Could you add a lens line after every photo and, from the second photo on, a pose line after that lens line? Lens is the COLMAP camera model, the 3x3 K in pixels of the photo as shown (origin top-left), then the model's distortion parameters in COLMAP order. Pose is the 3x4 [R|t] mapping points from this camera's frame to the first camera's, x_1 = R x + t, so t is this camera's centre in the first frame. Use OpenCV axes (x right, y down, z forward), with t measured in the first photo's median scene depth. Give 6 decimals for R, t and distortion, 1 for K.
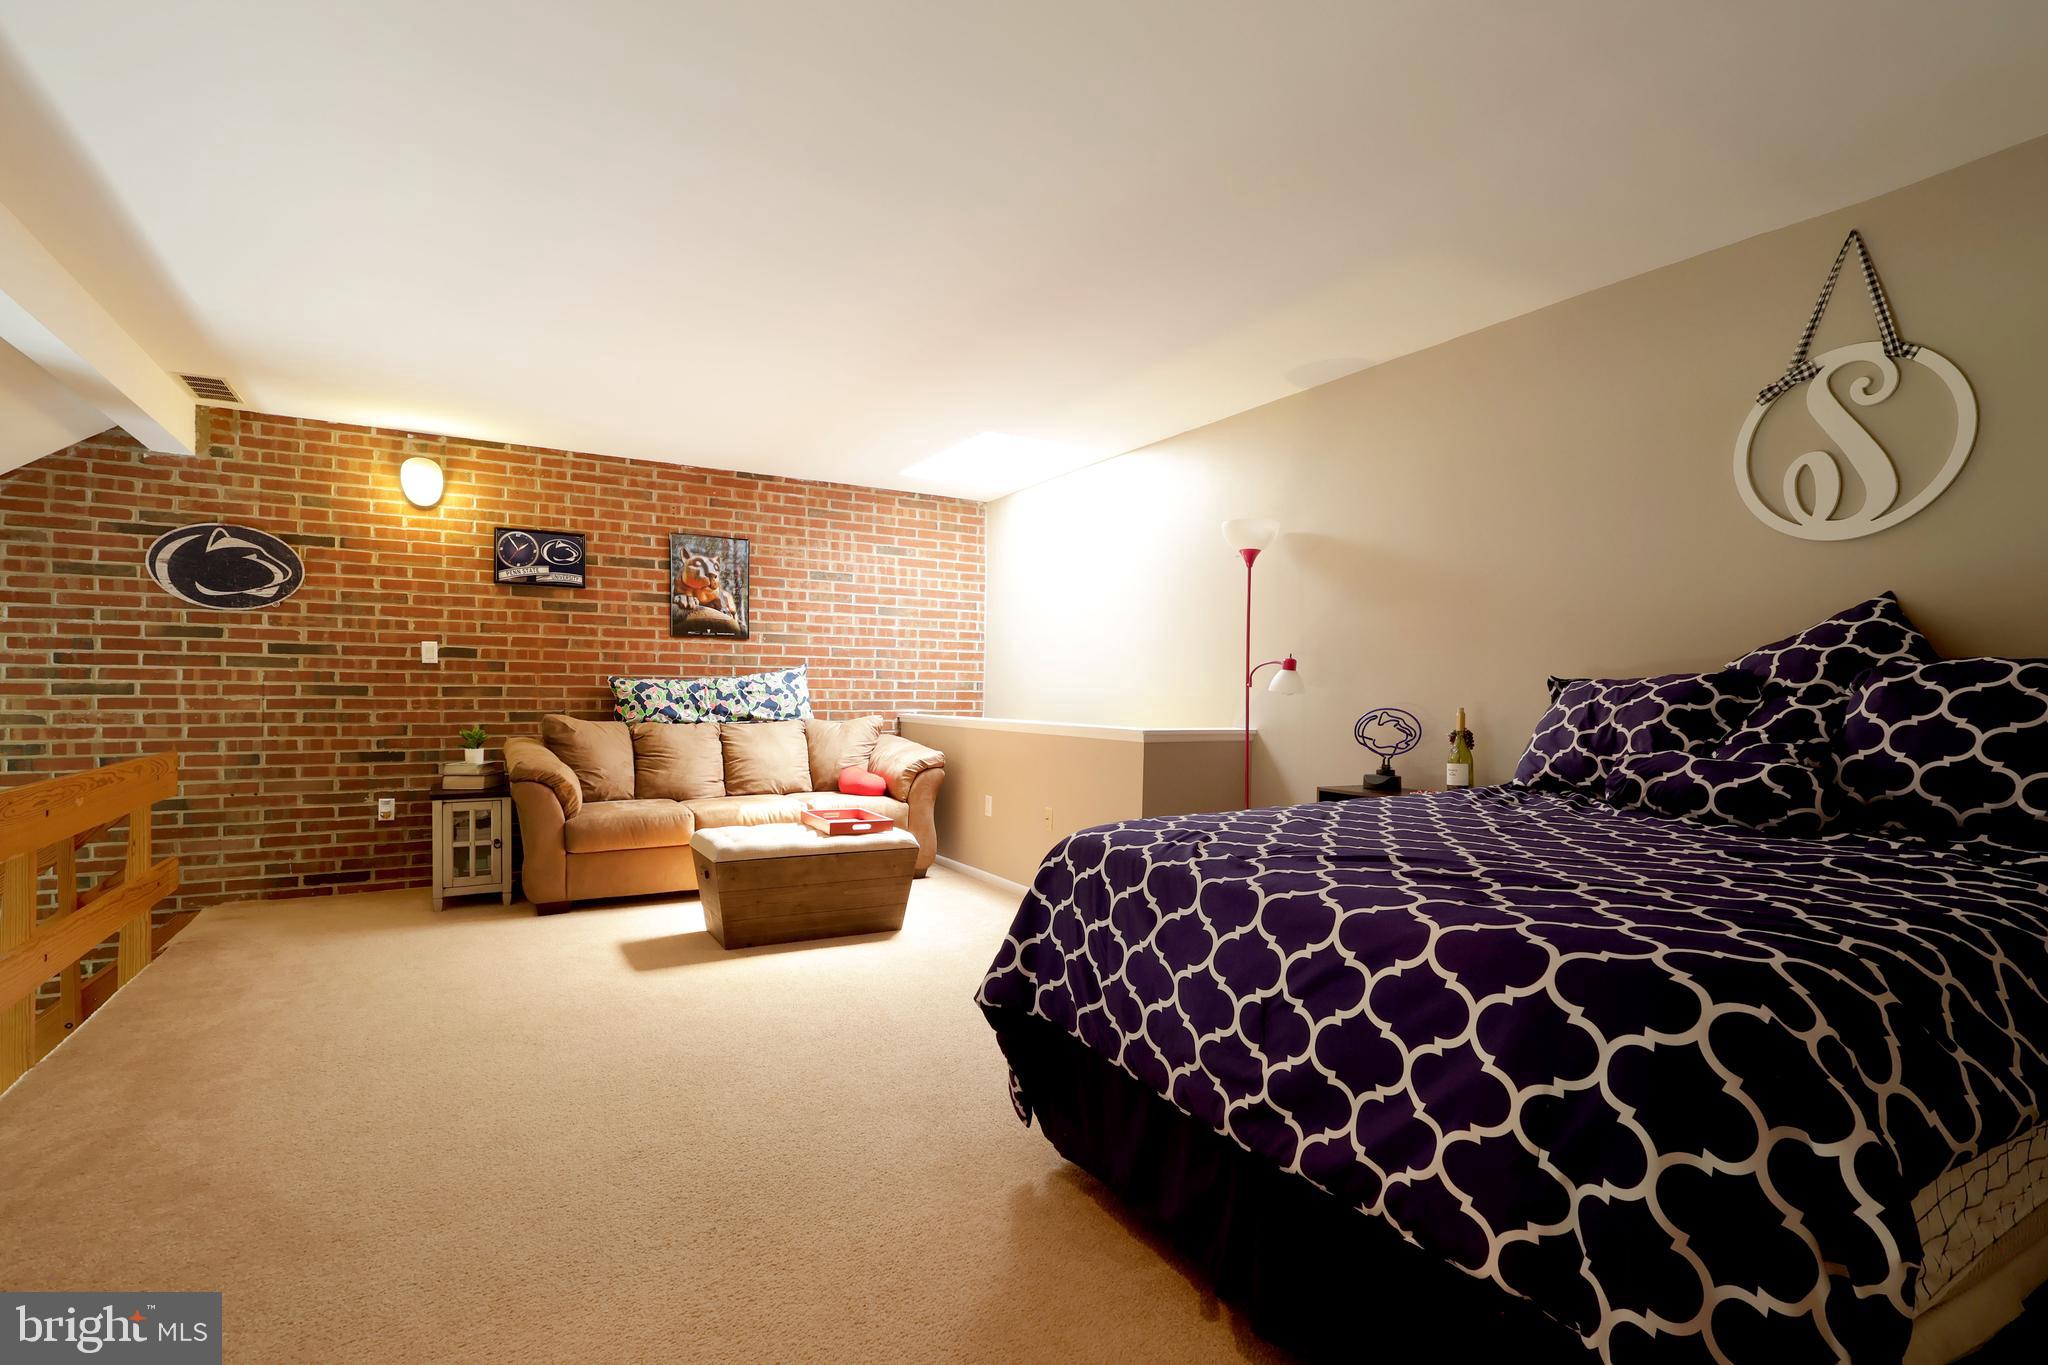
lens RADIAL K [[966.4, 0, 1032.5], [0, 966.4, 709.8], [0, 0, 1]] dist [0.002207, 0.000247]
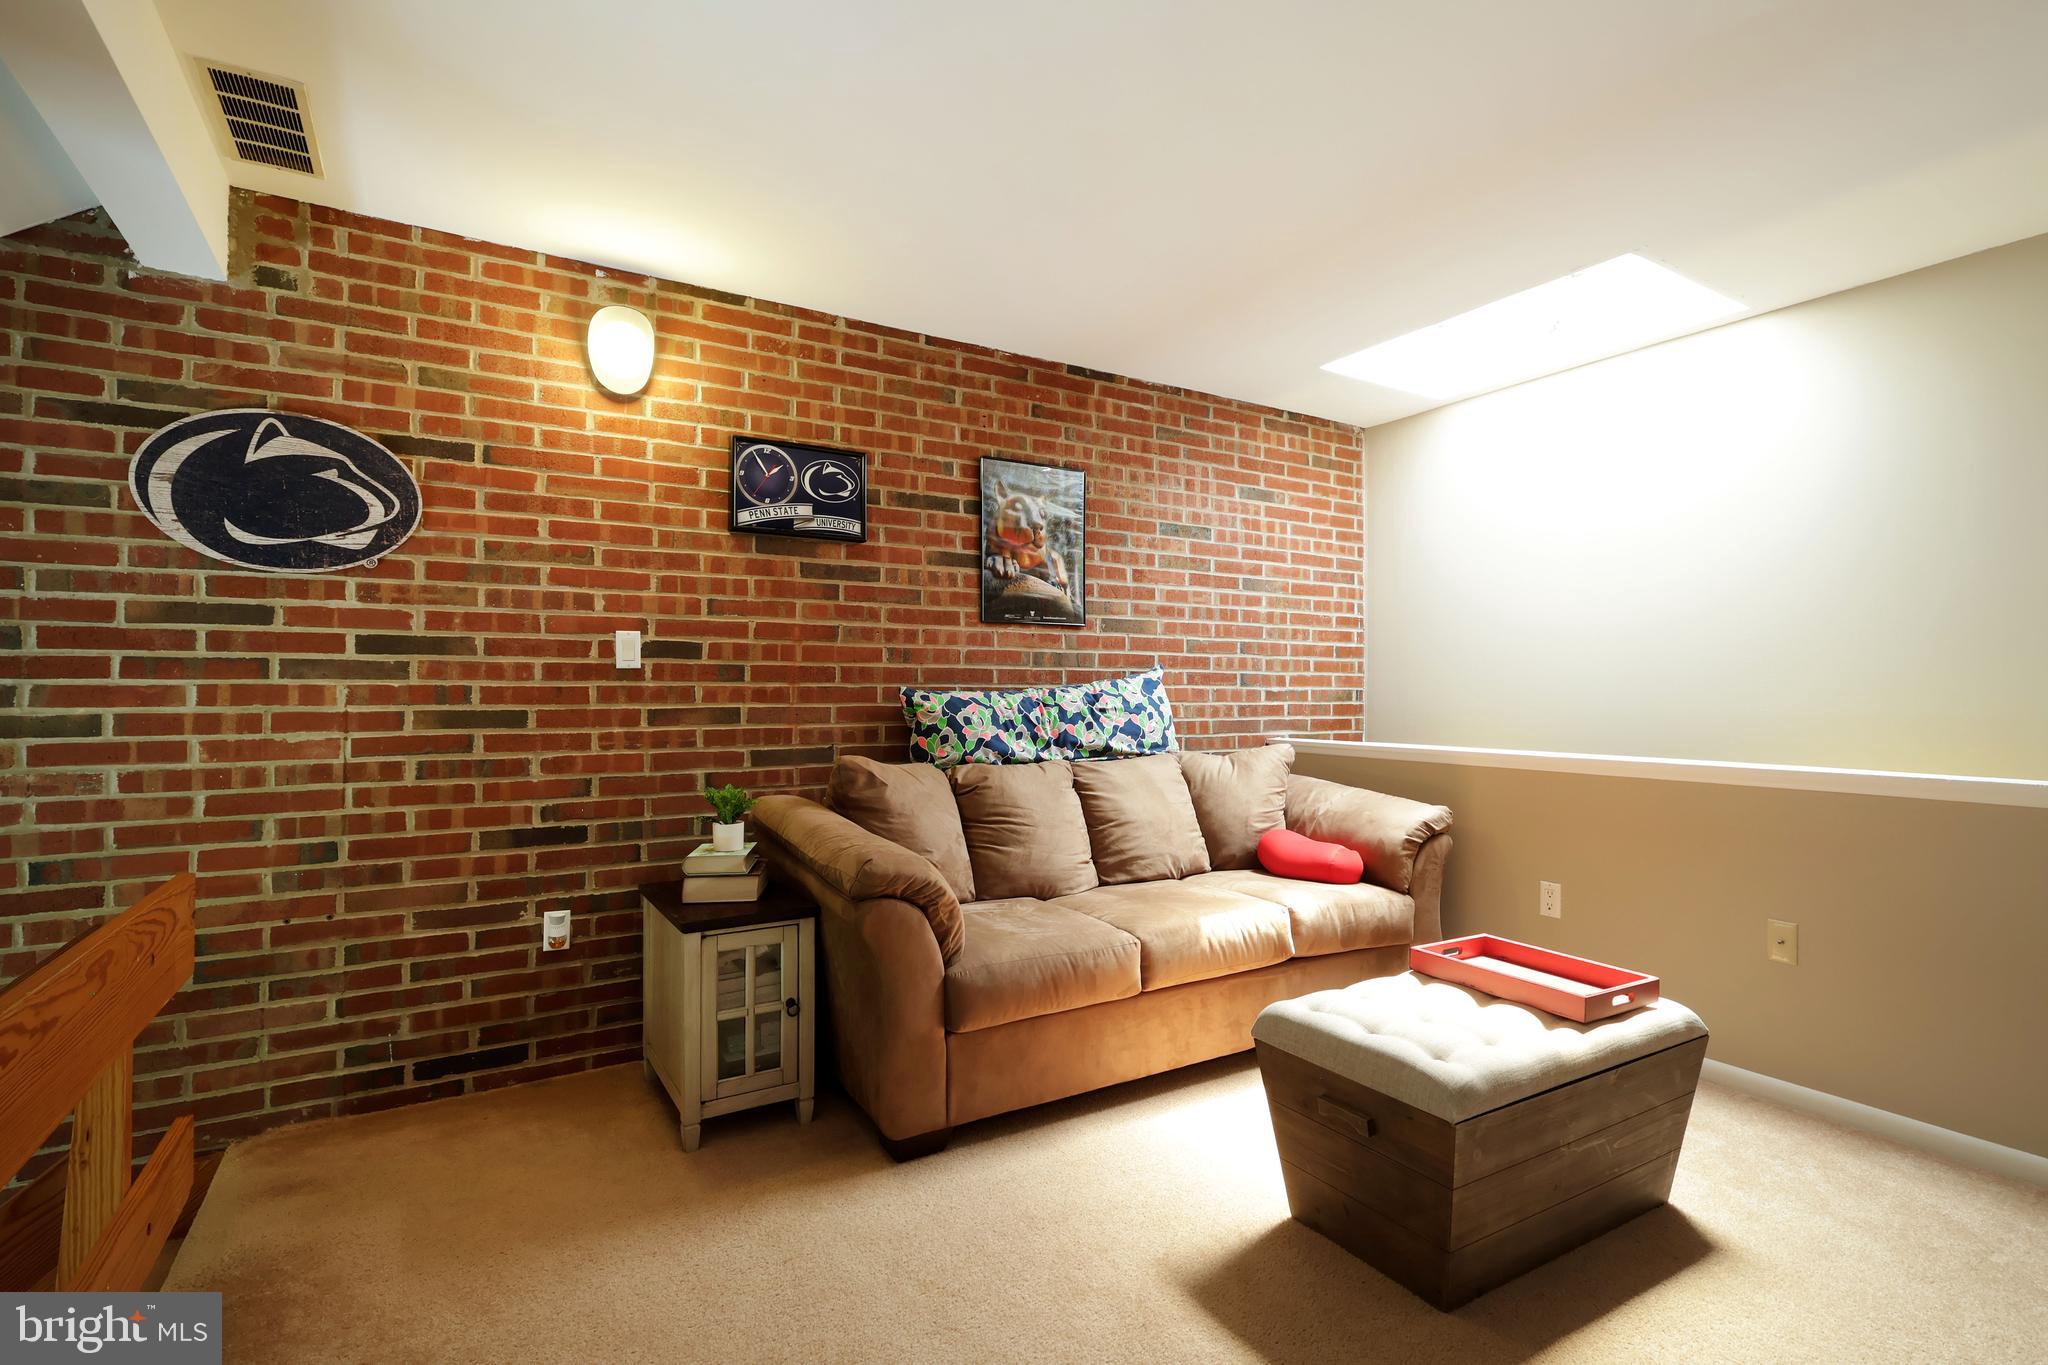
lens RADIAL K [[951.8, 0, 1024.0], [0, 951.8, 682.5], [0, 0, 1]] dist [-0.000103, 0.001292]
pose [[0.999806, -0.011749, 0.015830, -0.400133], [0.012251, 0.999413, -0.031987, -0.019263], [-0.015445, 0.032174, 0.999363, 0.436401]]
